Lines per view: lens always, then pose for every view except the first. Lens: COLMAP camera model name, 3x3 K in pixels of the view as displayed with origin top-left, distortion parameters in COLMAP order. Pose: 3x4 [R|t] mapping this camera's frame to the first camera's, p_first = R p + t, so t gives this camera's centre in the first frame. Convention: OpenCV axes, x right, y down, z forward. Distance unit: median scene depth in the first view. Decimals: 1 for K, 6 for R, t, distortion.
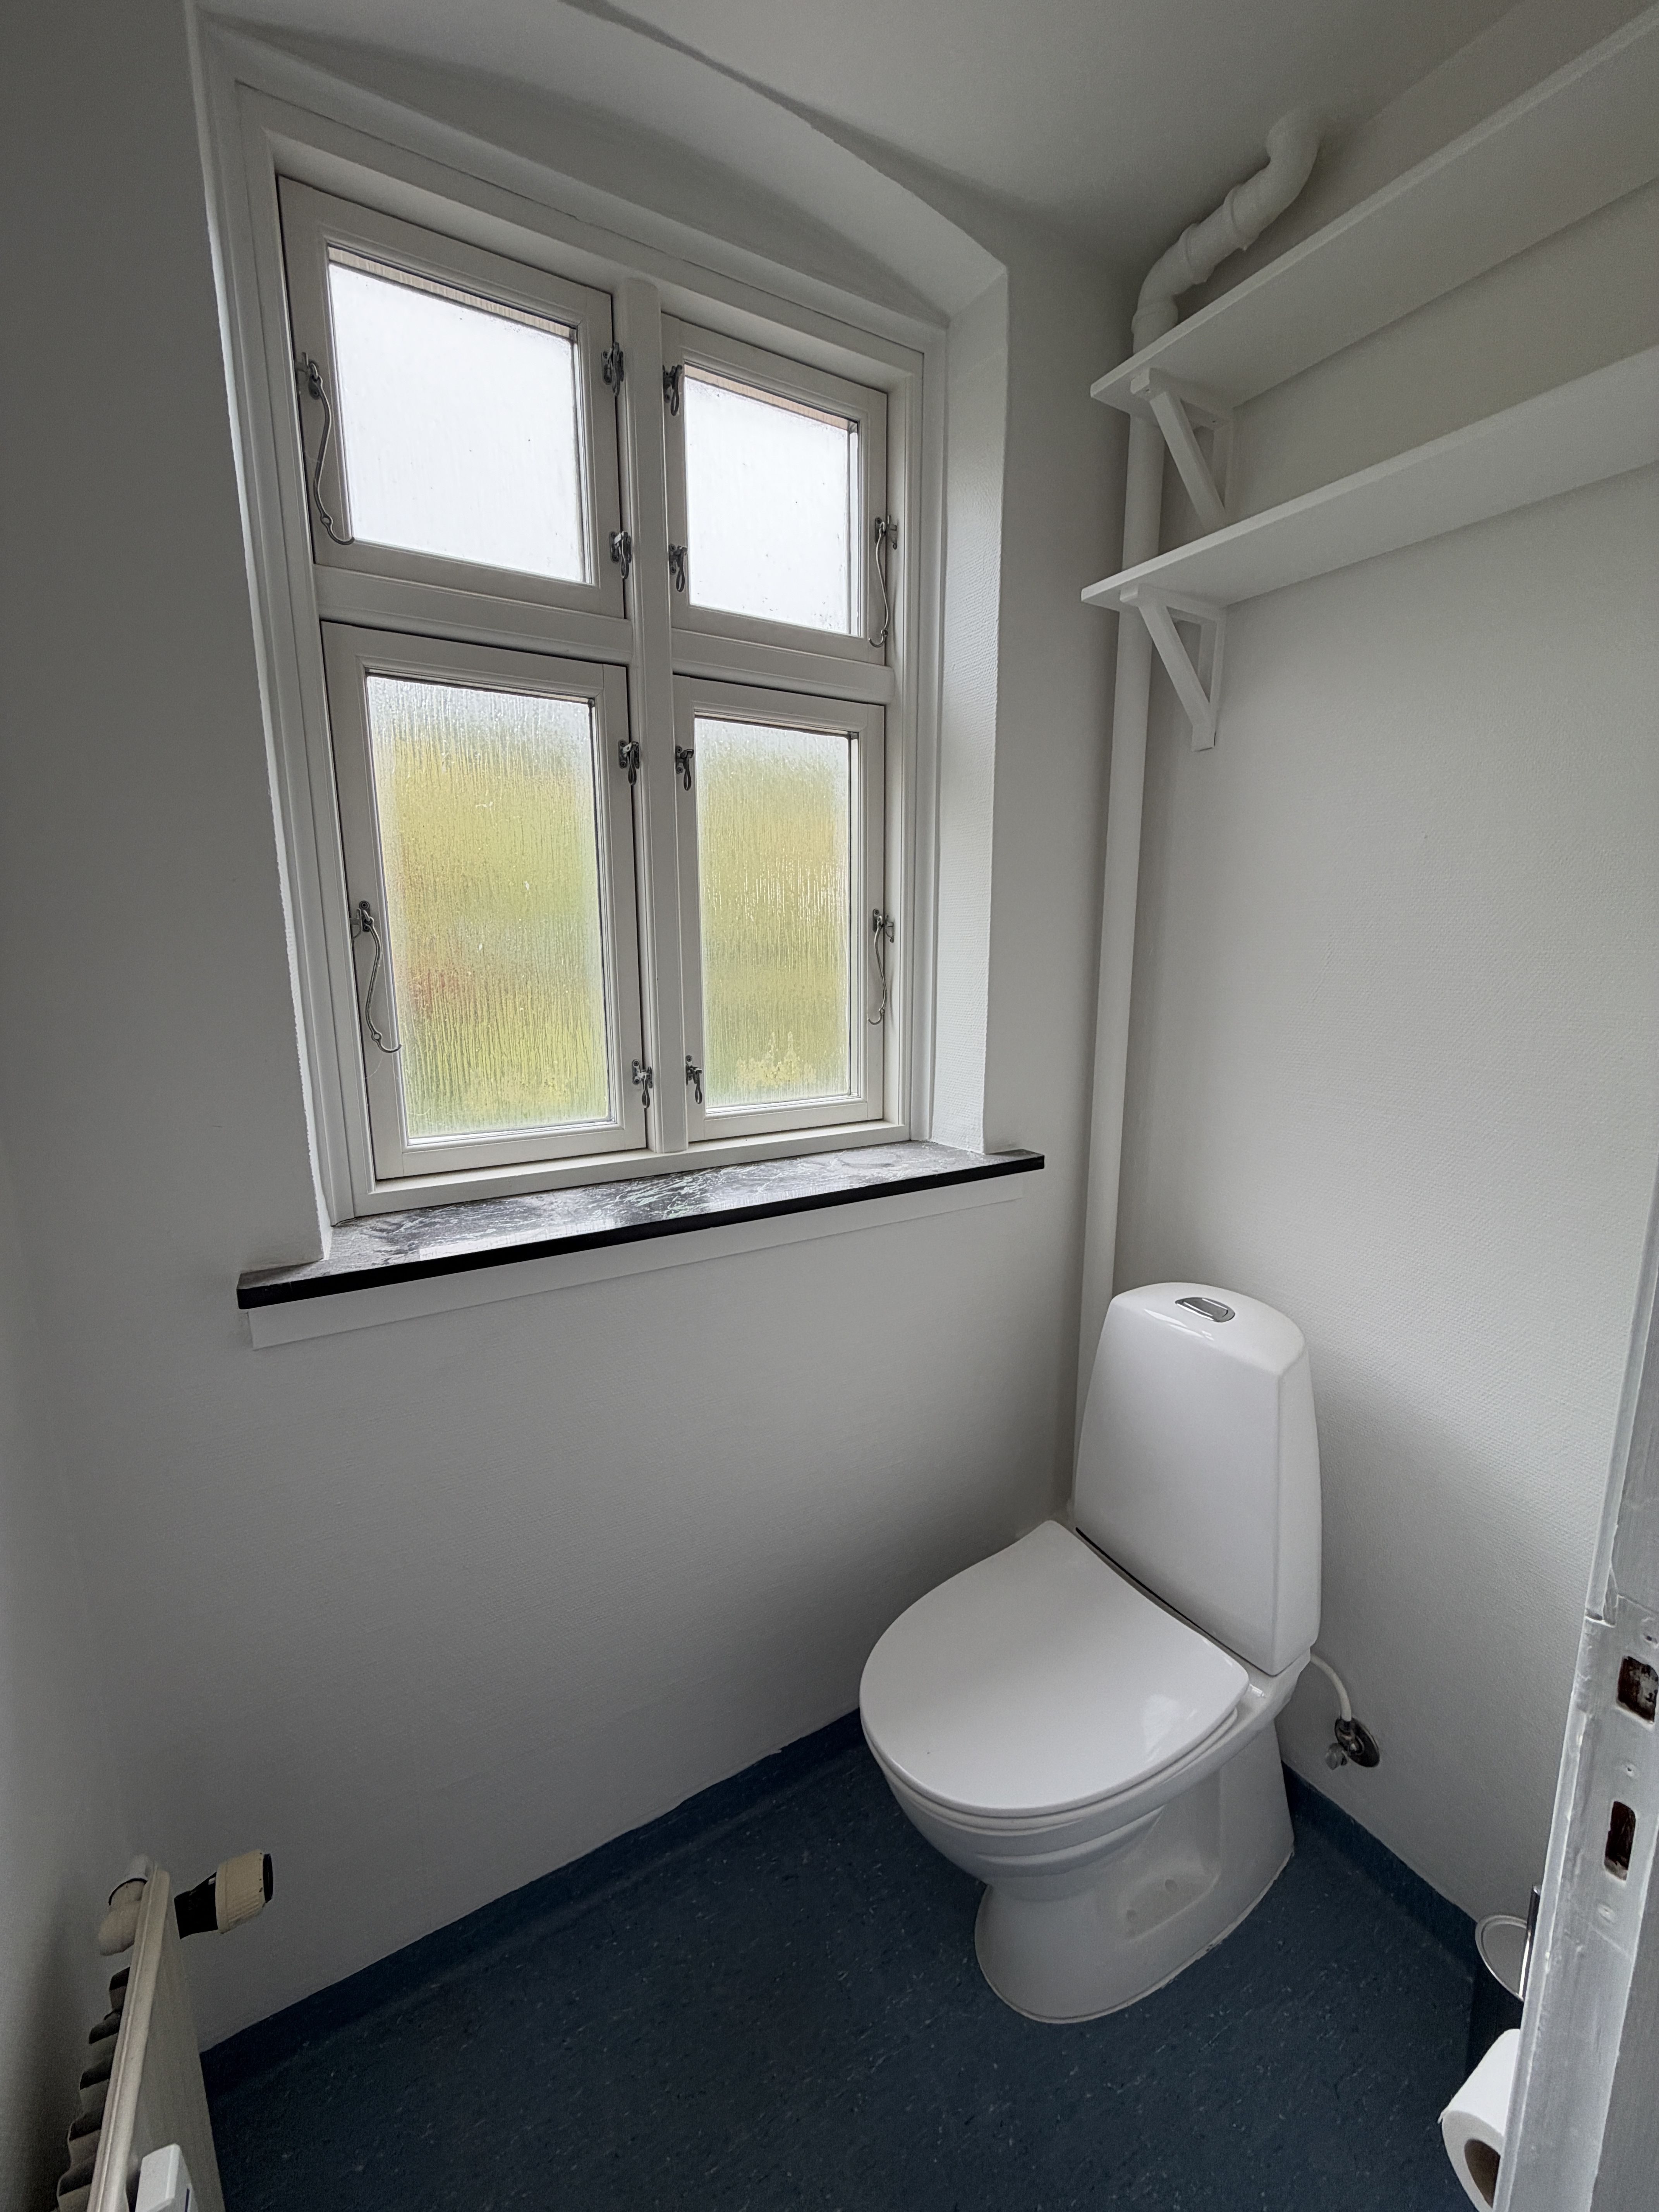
lens RADIAL K [[880.5, 0, 830.6], [0, 880.5, 1106.2], [0, 0, 1]] dist [0.001273, 0.000363]
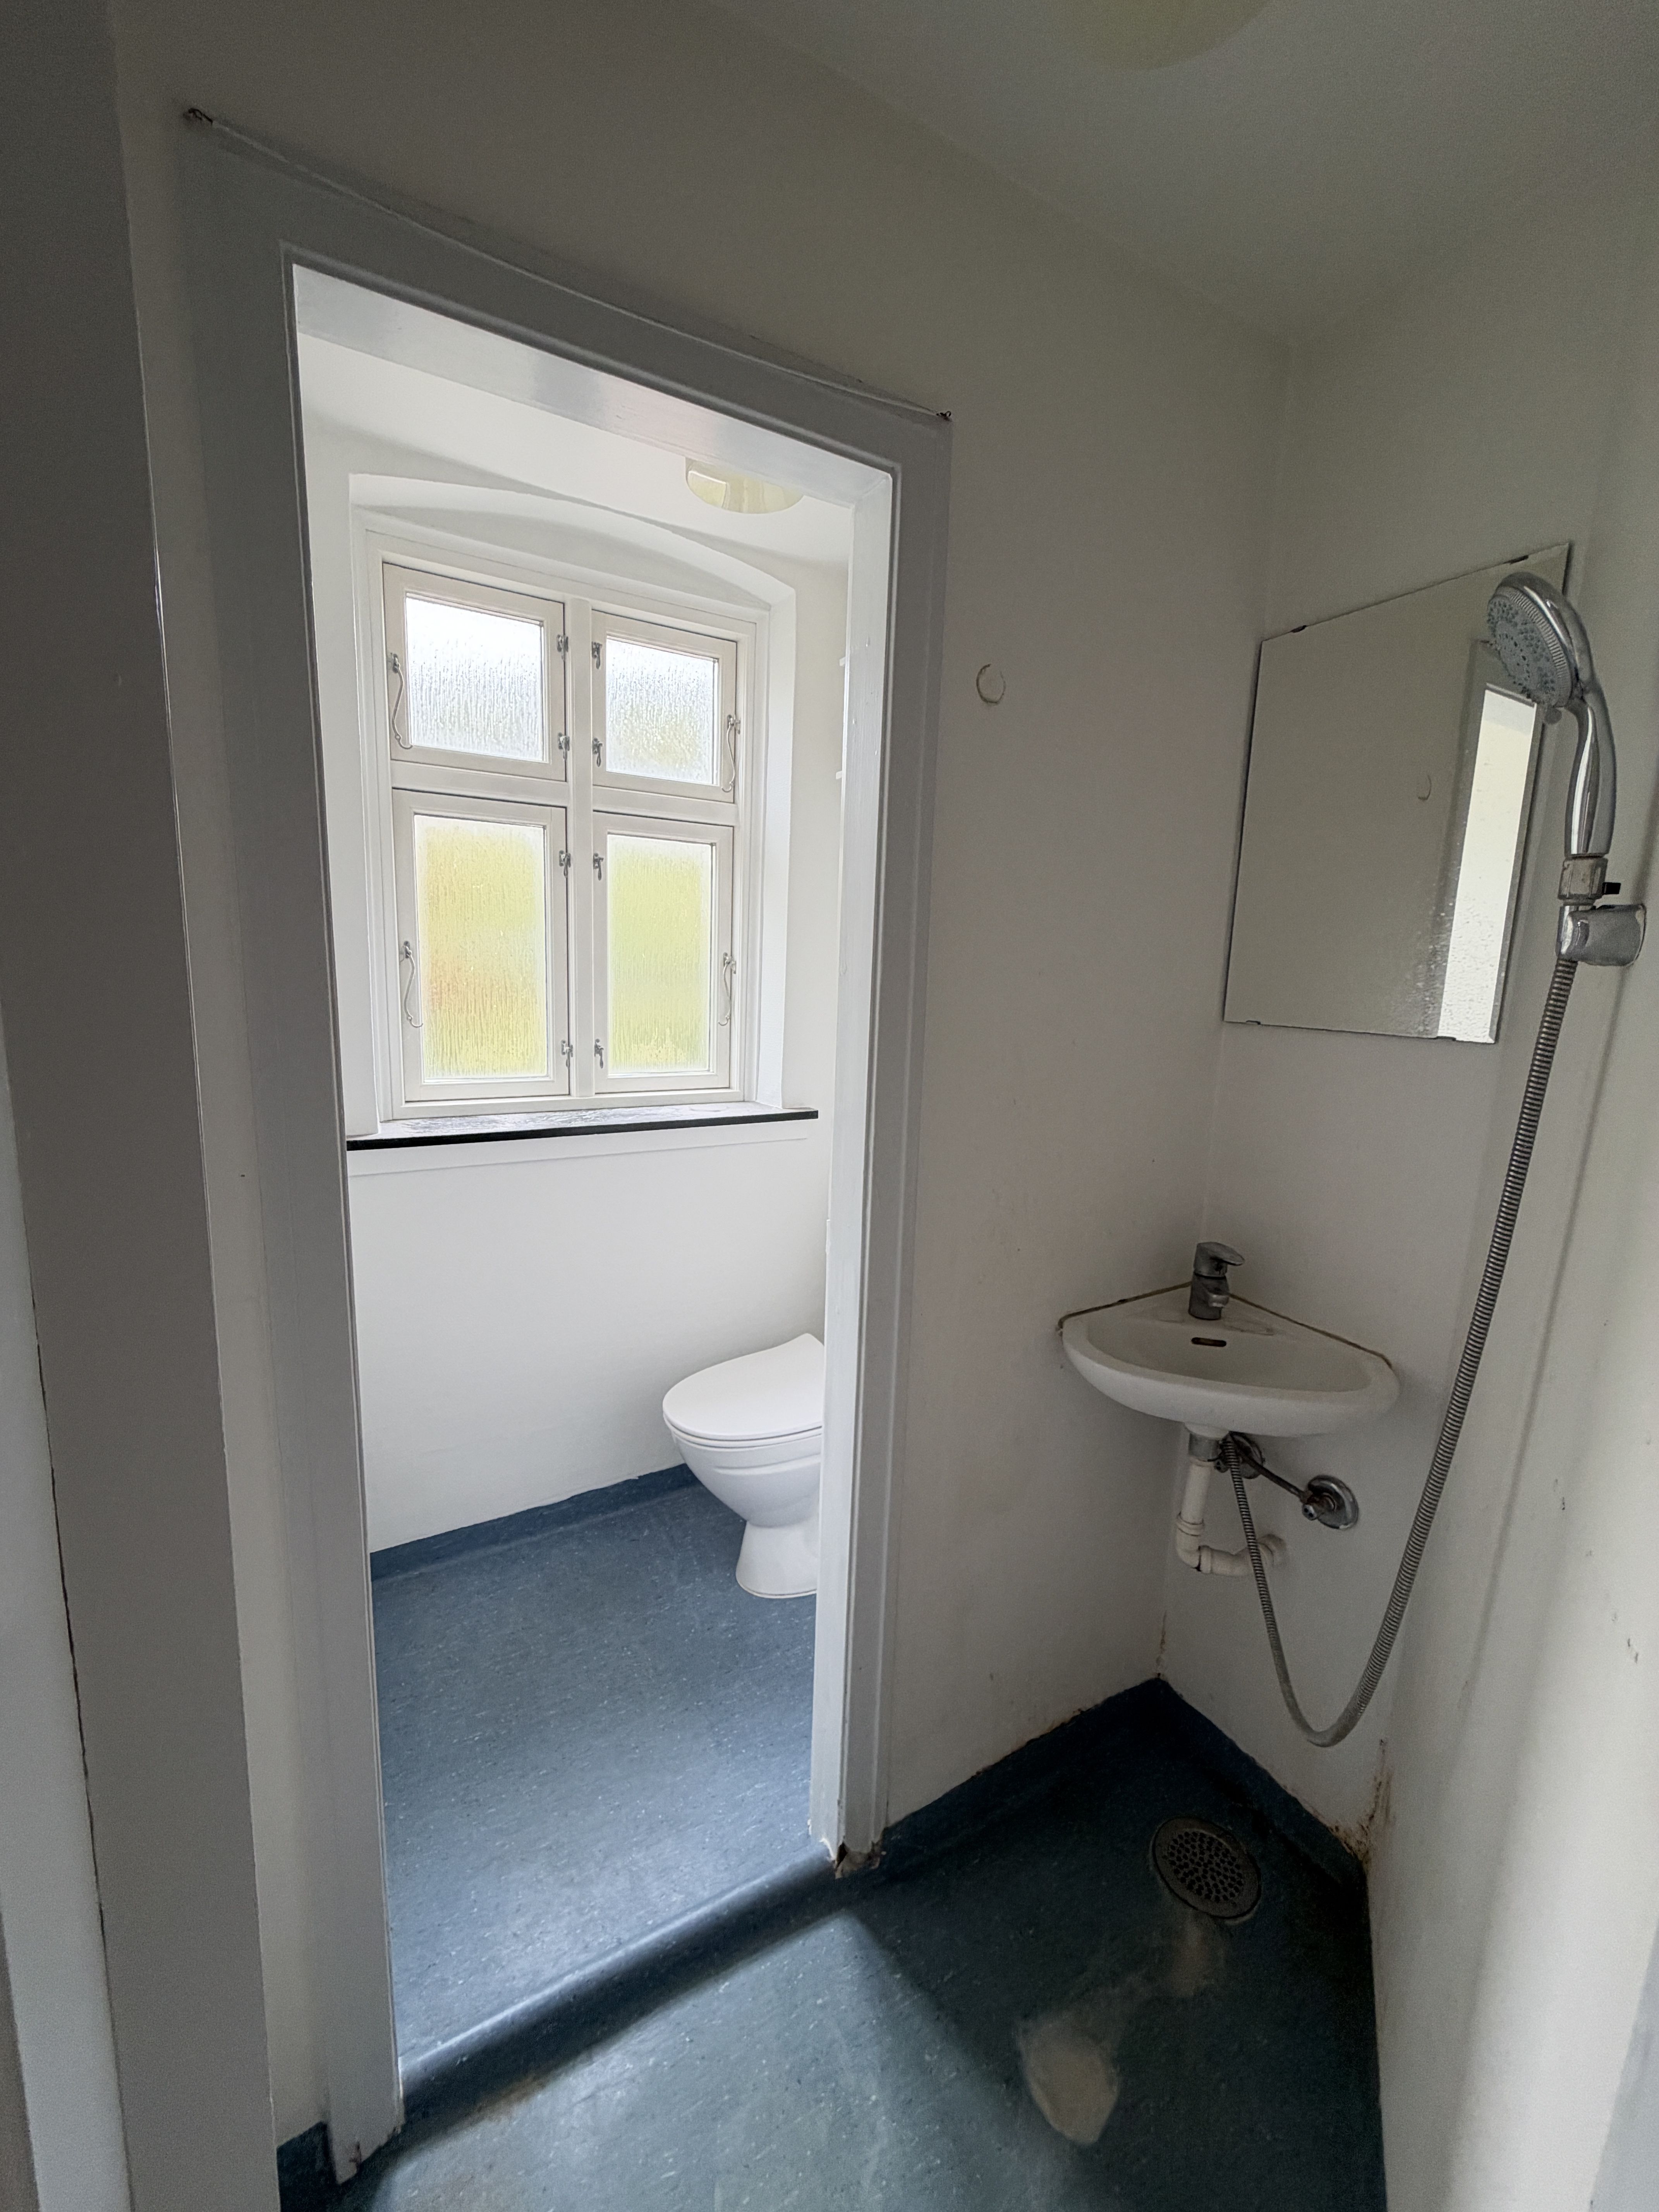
lens RADIAL K [[880.5, 0, 825.9], [0, 880.5, 1105.7], [0, 0, 1]] dist [0.001273, 0.000363]
pose [[0.999233, 0.039154, 0.000077, 0.275078], [-0.039143, 0.998983, -0.022375, 0.088627], [-0.000953, 0.022355, 0.999750, -0.646908]]
